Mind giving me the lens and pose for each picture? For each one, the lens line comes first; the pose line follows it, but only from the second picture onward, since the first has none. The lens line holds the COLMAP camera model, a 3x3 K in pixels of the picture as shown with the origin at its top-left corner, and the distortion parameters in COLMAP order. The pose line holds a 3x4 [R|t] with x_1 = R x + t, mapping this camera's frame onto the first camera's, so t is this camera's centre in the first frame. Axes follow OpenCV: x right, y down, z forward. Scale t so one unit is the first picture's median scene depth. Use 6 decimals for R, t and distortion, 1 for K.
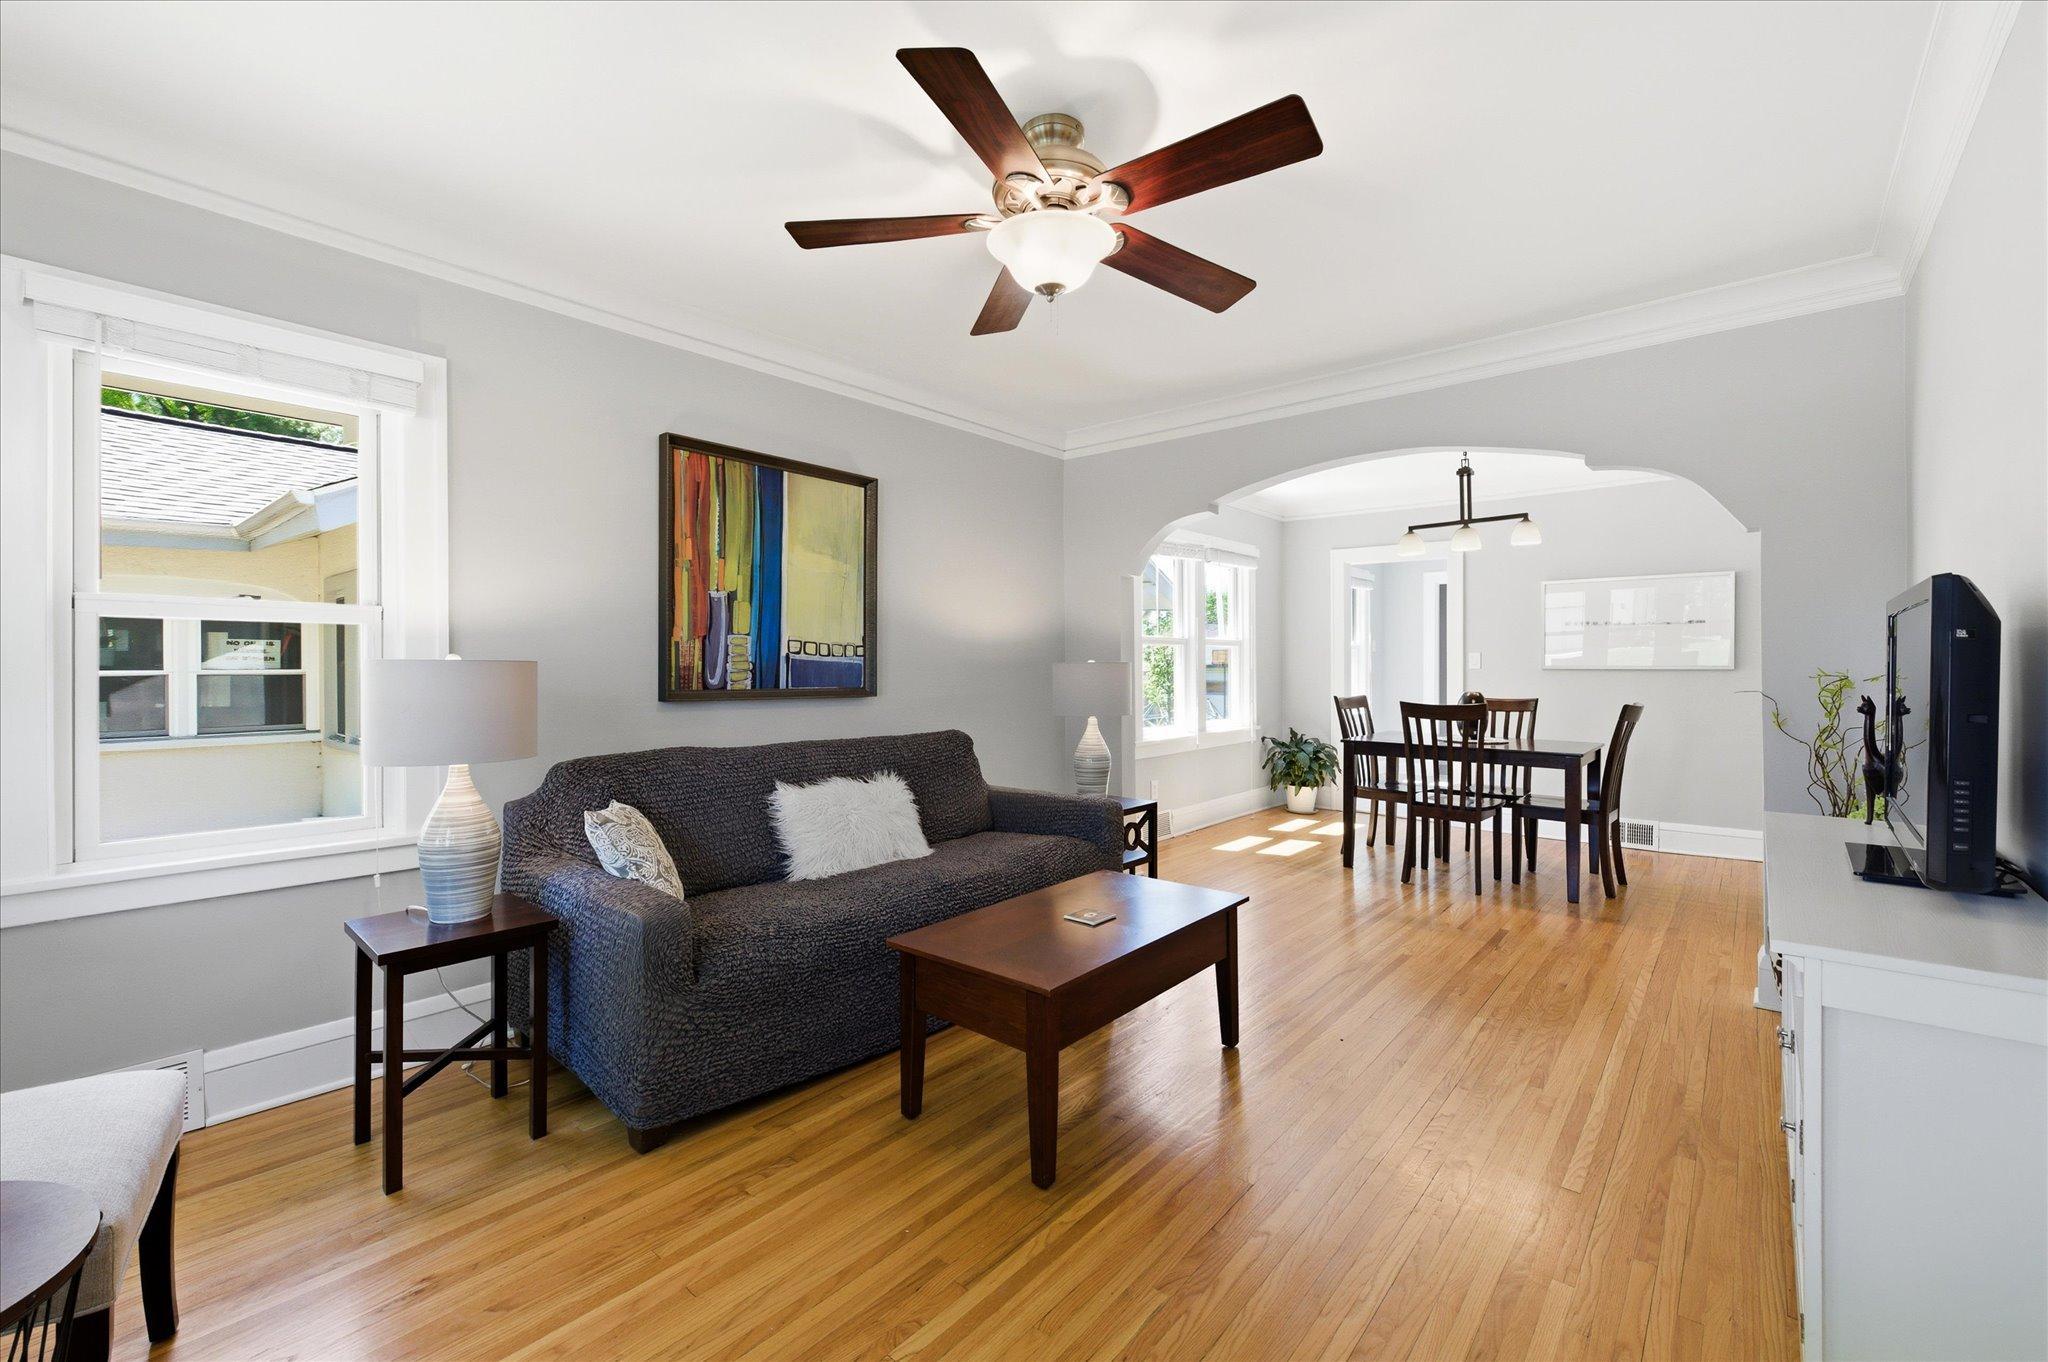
lens RADIAL K [[853.3, 0, 1020.9], [0, 853.3, 667.0], [0, 0, 1]] dist [-0.000301, -0.000148]
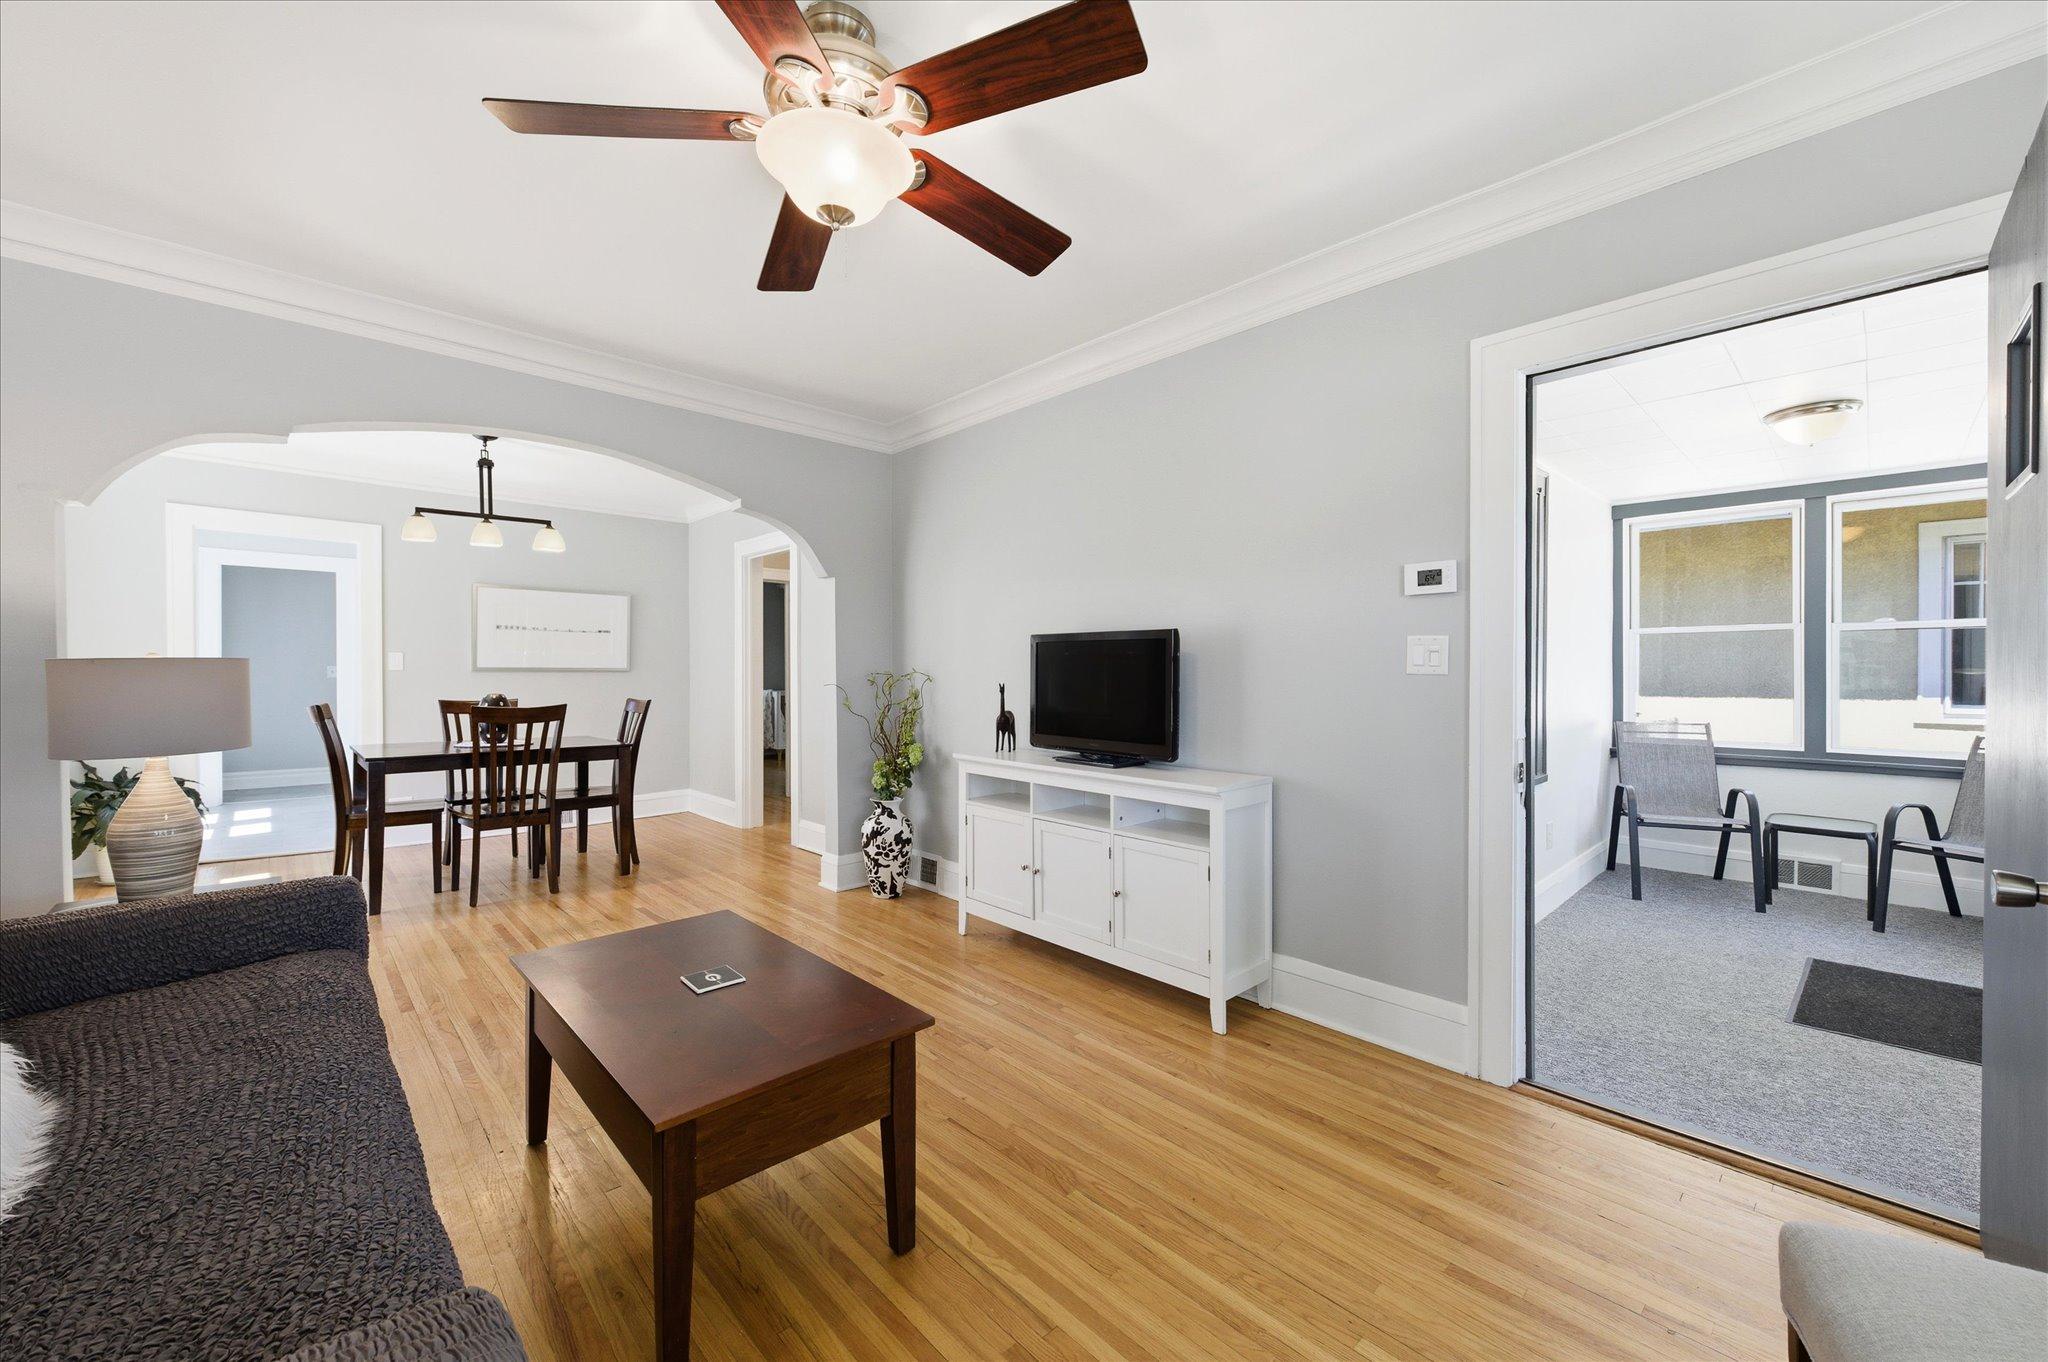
lens RADIAL K [[800.4, 0, 1022.2], [0, 800.4, 672.3], [0, 0, 1]] dist [-0.000416, -0.000337]
pose [[0.103211, -0.003050, 0.994655, -0.307600], [-0.000175, 0.999995, 0.003085, 0.001847], [-0.994660, -0.000493, 0.103210, 0.309570]]
